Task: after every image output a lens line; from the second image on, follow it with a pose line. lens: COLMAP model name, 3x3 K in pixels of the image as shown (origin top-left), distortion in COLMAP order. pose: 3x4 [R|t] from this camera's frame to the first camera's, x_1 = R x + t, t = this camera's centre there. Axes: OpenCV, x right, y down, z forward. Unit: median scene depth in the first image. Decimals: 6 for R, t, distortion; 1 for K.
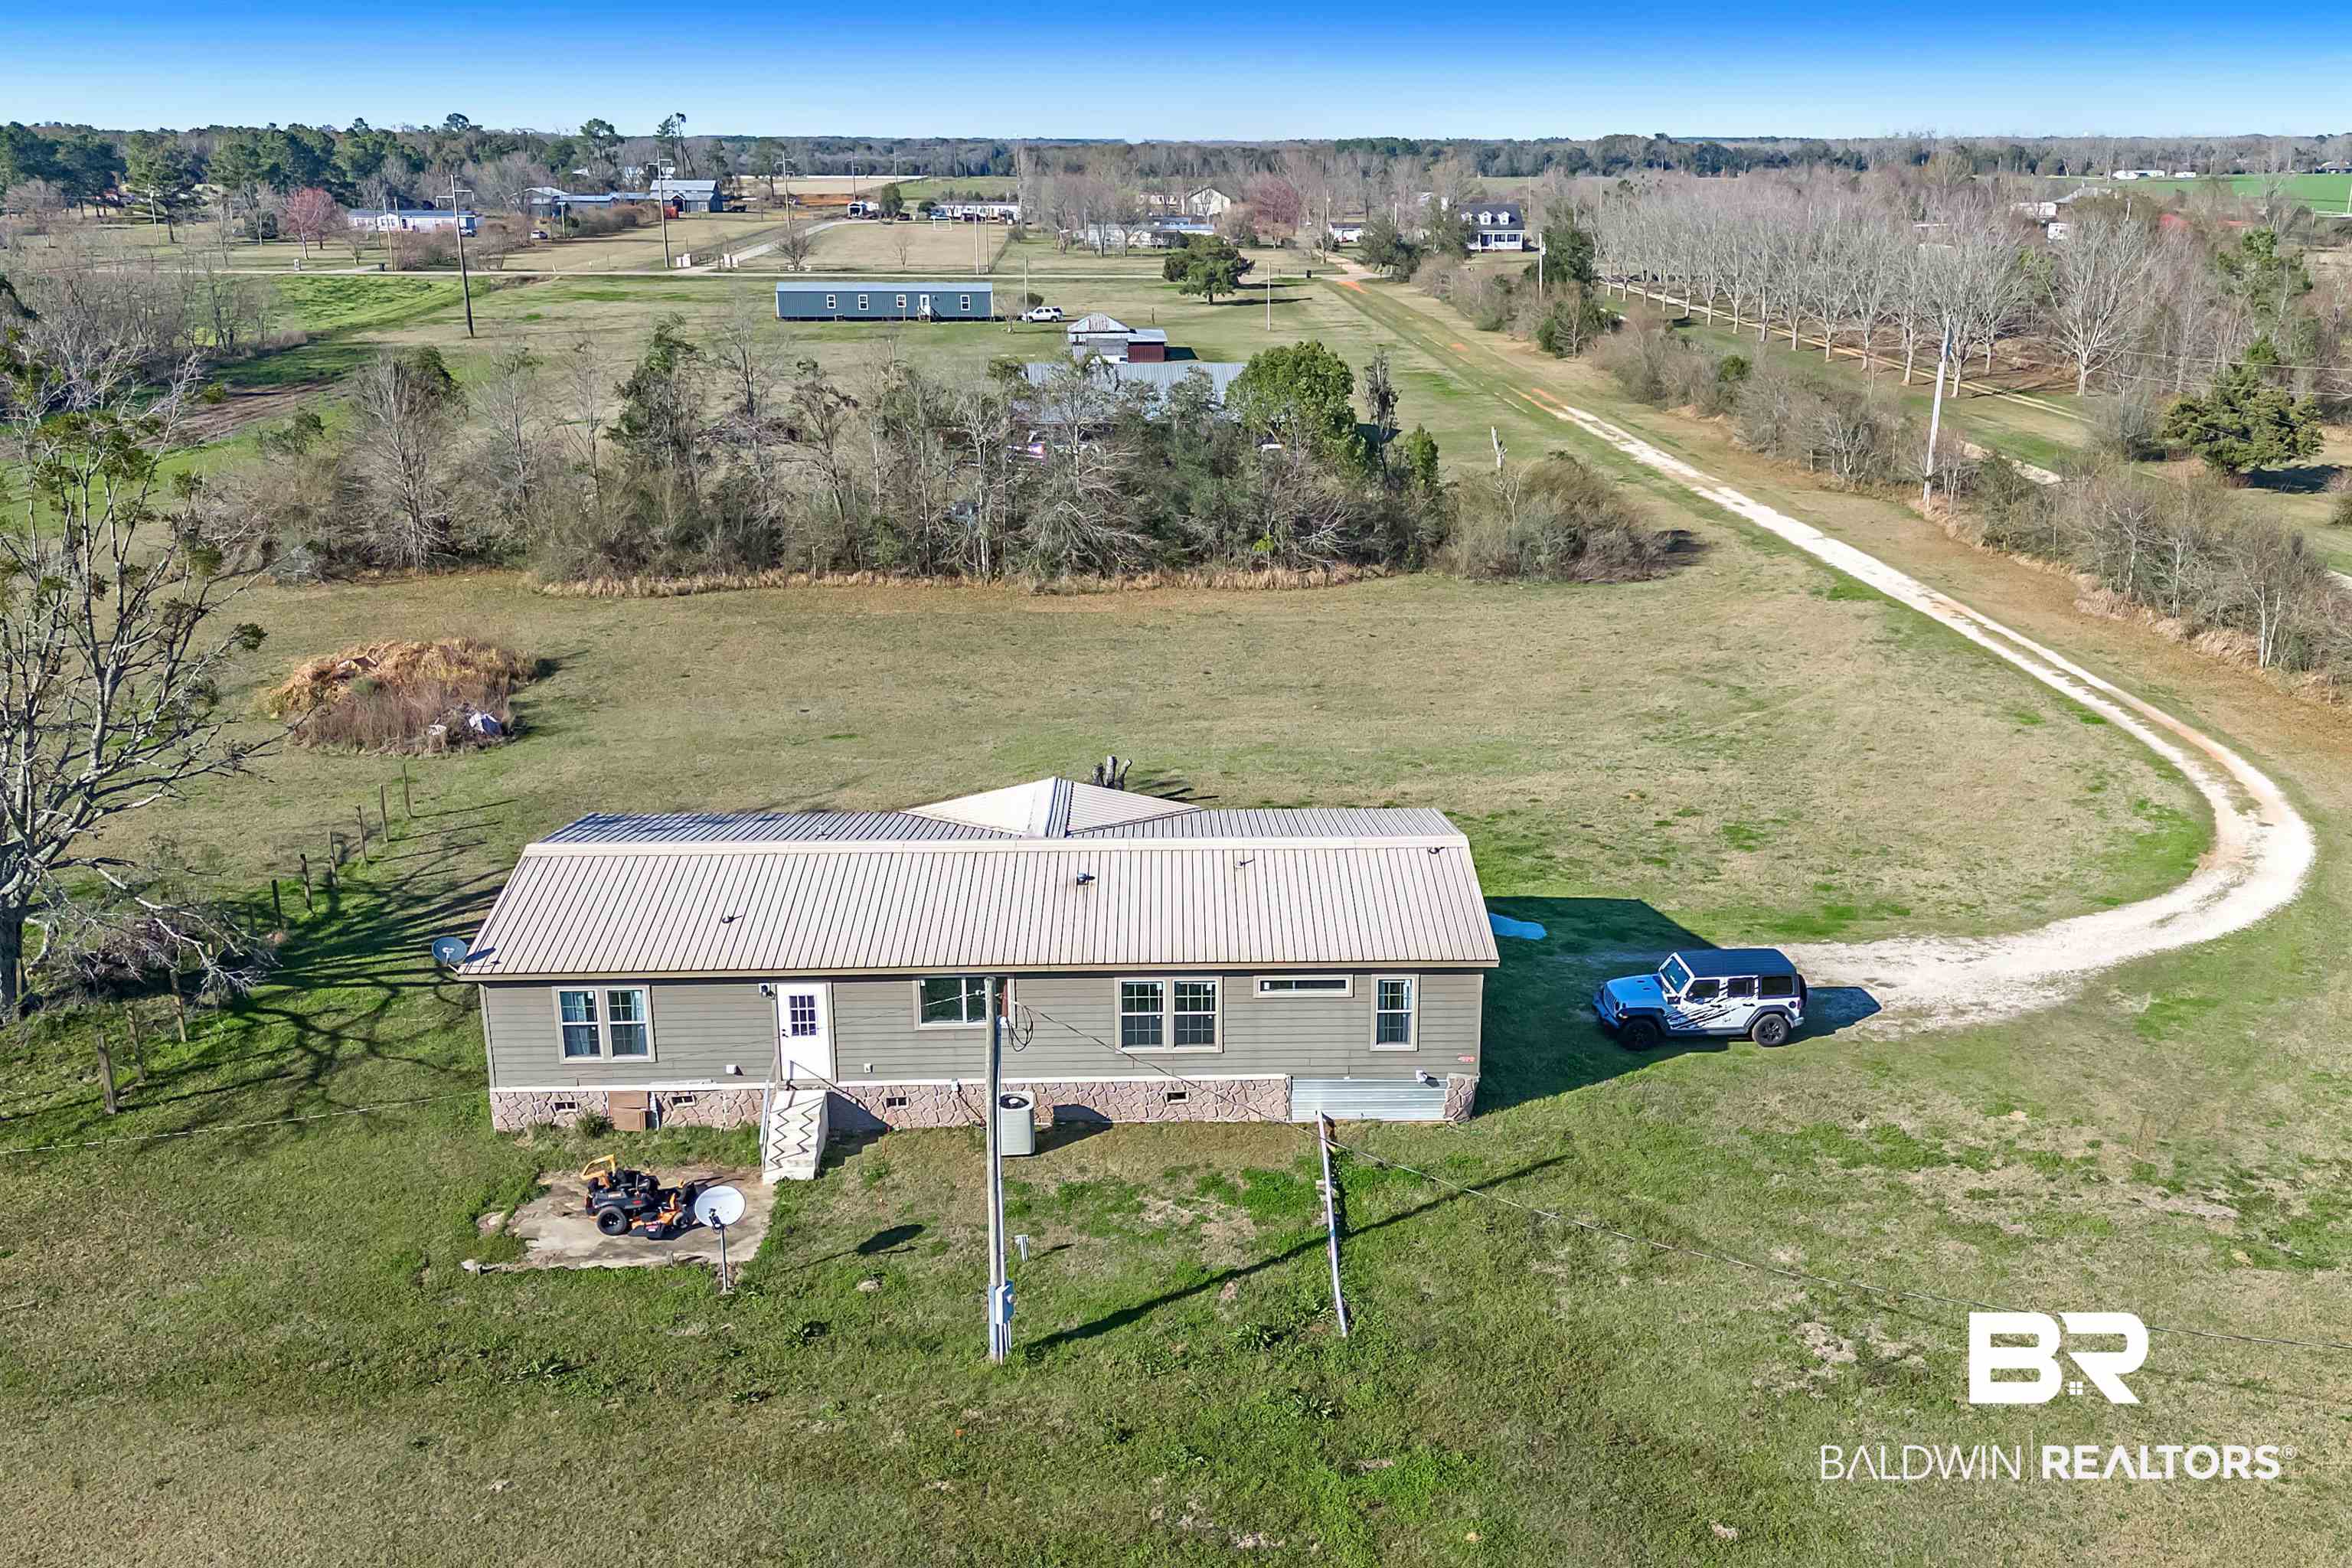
lens RADIAL K [[1989.3, 0, 1263.4], [0, 1989.3, 781.9], [0, 0, 1]] dist [0.117675, -0.218534]
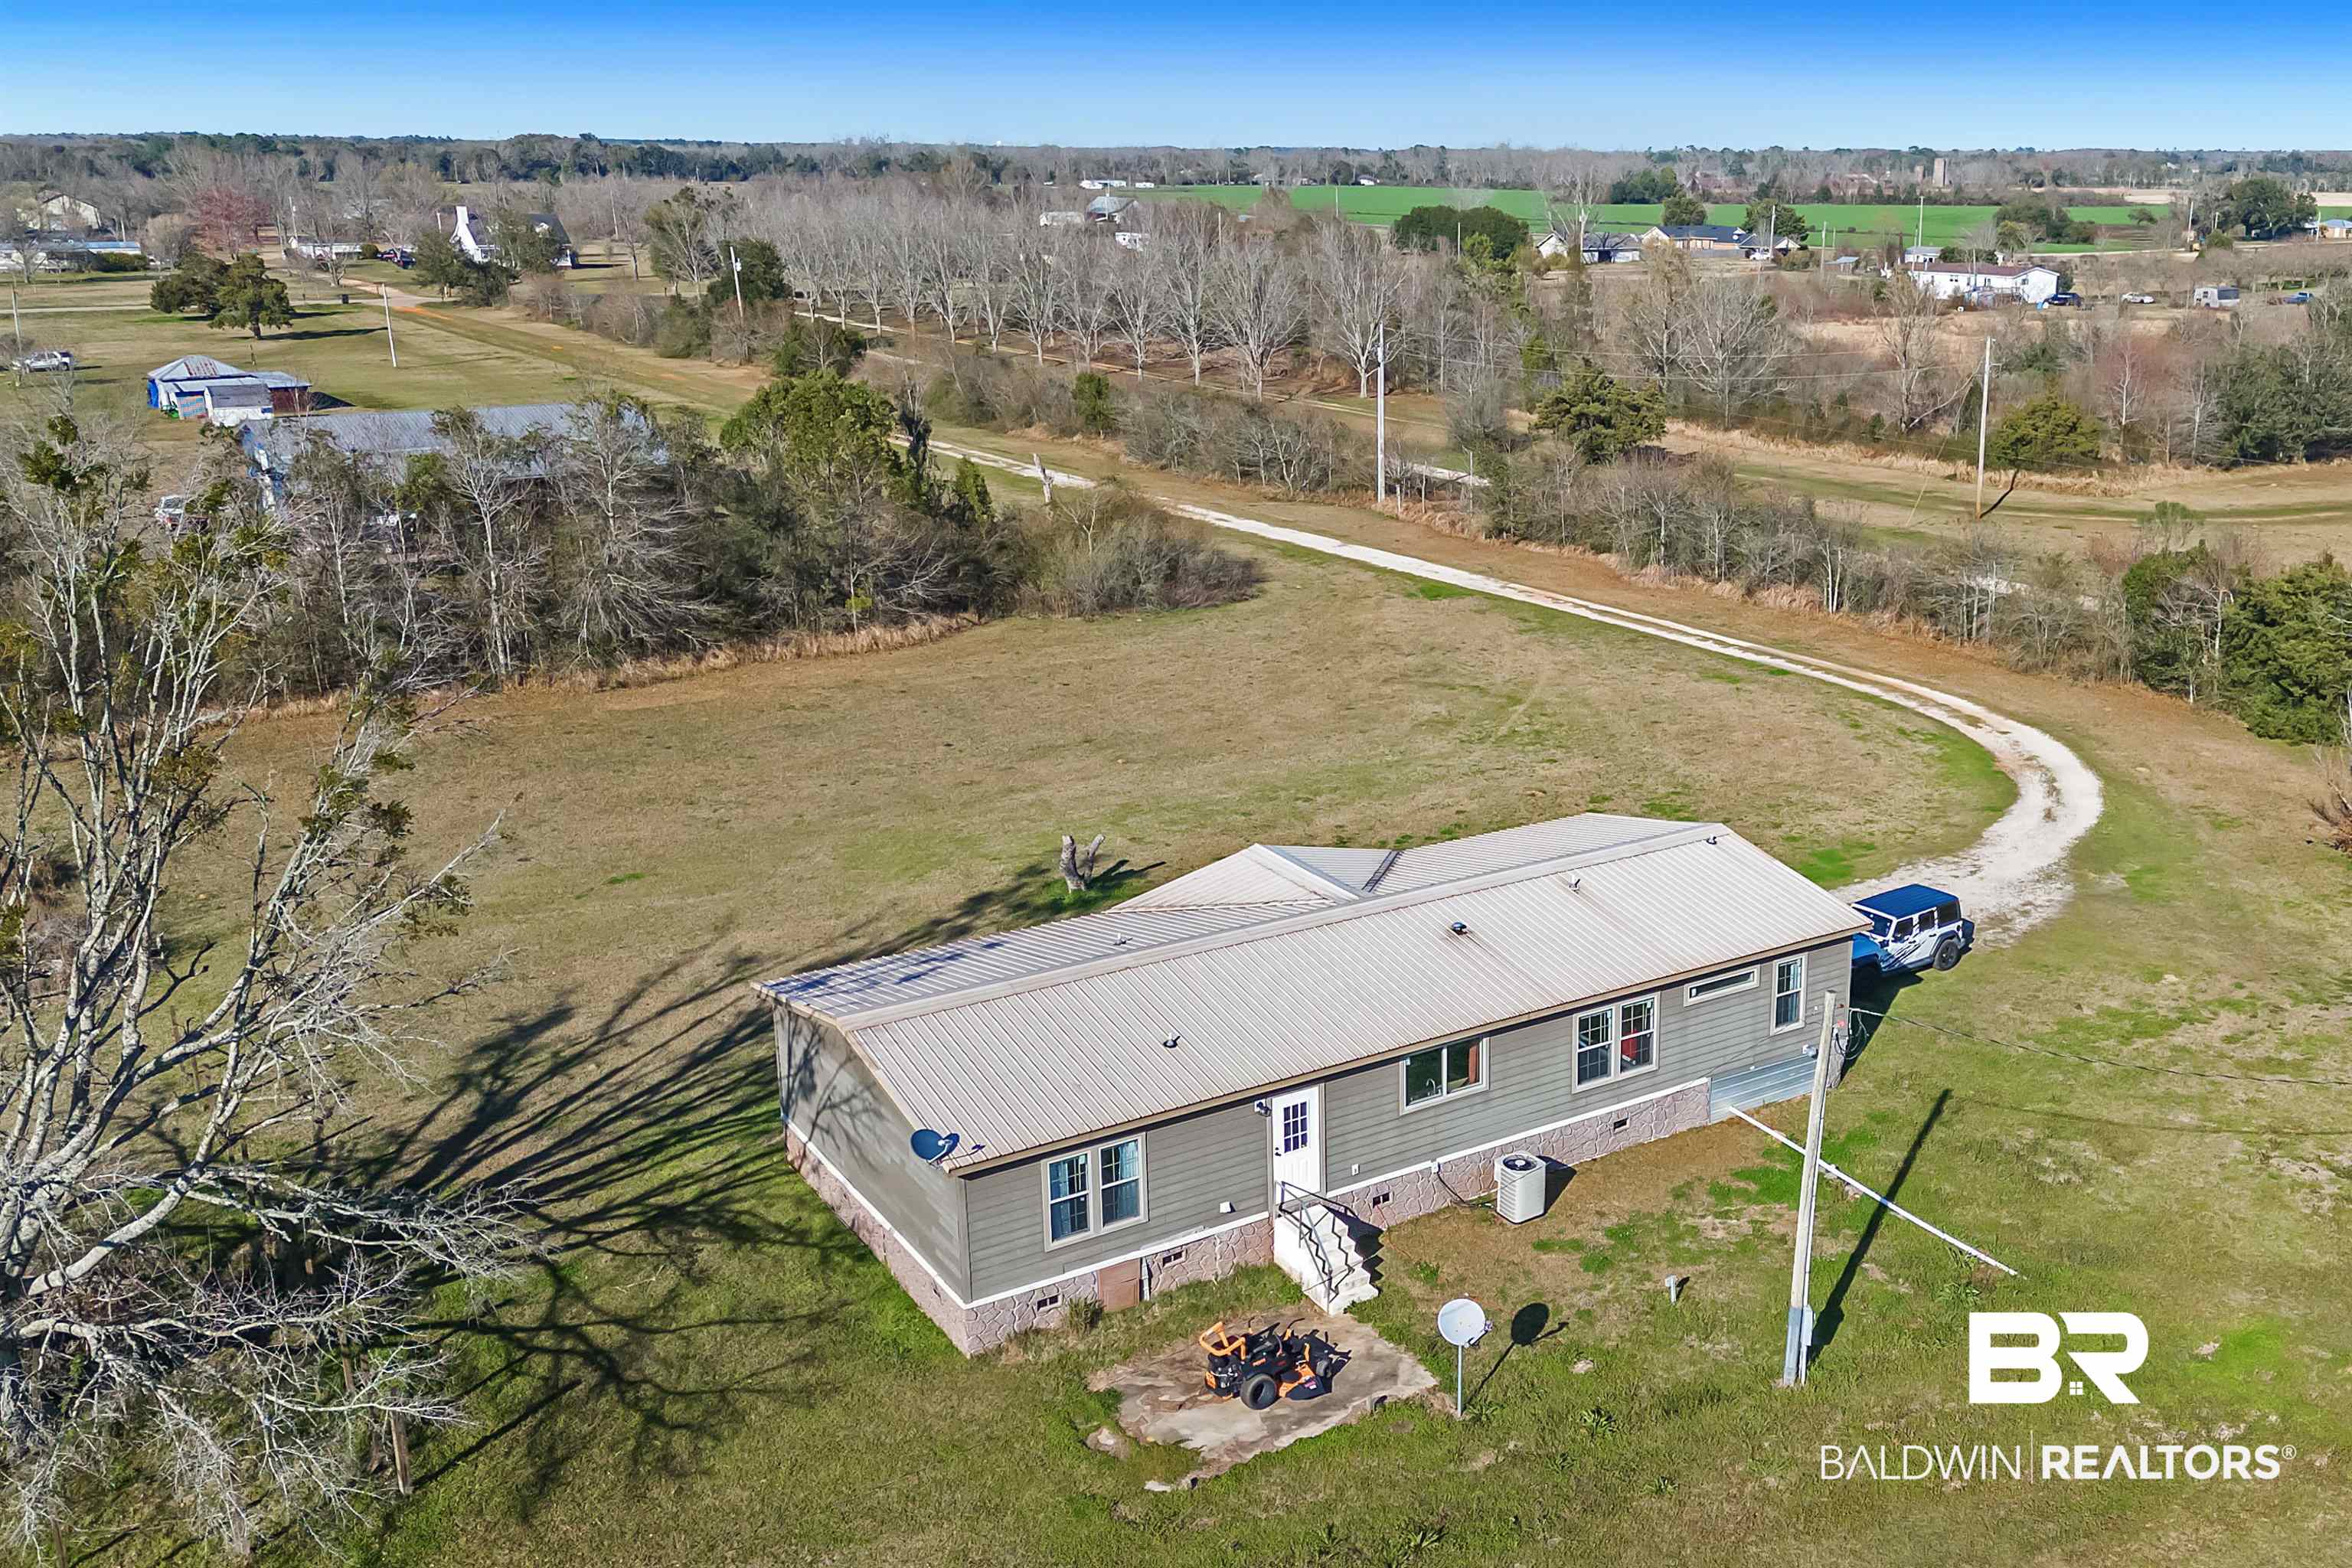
lens RADIAL K [[2137.4, 0, 1469.2], [0, 2137.4, 788.3], [0, 0, 1]] dist [0.099466, -0.122213]
pose [[0.838780, -0.150768, 0.523180, -0.630742], [0.161022, 0.986604, 0.026160, -0.044398], [-0.520115, 0.062301, 0.851821, 0.132125]]
